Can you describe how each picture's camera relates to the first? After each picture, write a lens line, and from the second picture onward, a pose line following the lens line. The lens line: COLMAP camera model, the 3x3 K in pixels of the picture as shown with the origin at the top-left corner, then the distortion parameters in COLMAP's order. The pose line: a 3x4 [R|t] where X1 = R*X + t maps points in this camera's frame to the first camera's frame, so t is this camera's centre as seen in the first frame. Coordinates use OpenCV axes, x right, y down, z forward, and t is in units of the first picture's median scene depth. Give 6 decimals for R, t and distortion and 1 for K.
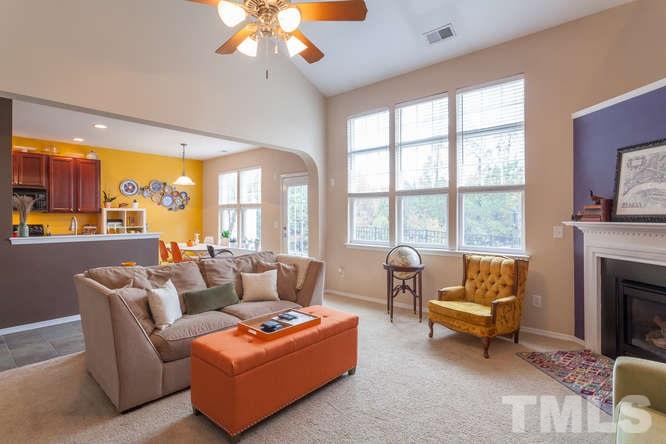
lens RADIAL K [[337.7, 0, 333.0], [0, 337.7, 222.0], [0, 0, 1]] dist [0.000663, 0.000990]
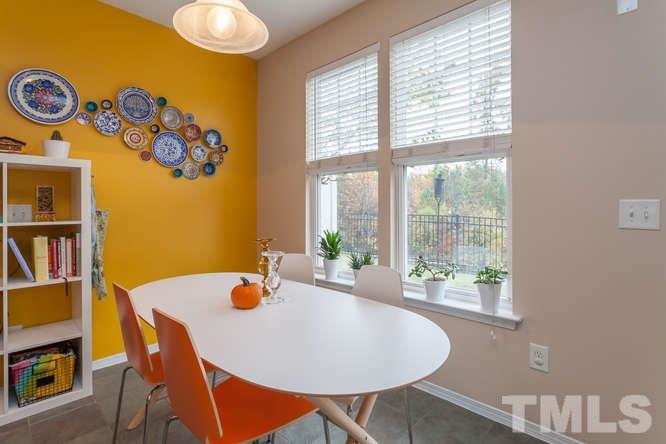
lens RADIAL K [[324.8, 0, 334.9], [0, 324.8, 208.0], [0, 0, 1]] dist [0.000149, 0.000373]
pose [[0.999256, 0.000564, -0.038553, -0.395906], [-0.001210, 0.999859, -0.016729, 0.008074], [0.038538, 0.016763, 0.999117, 0.872807]]
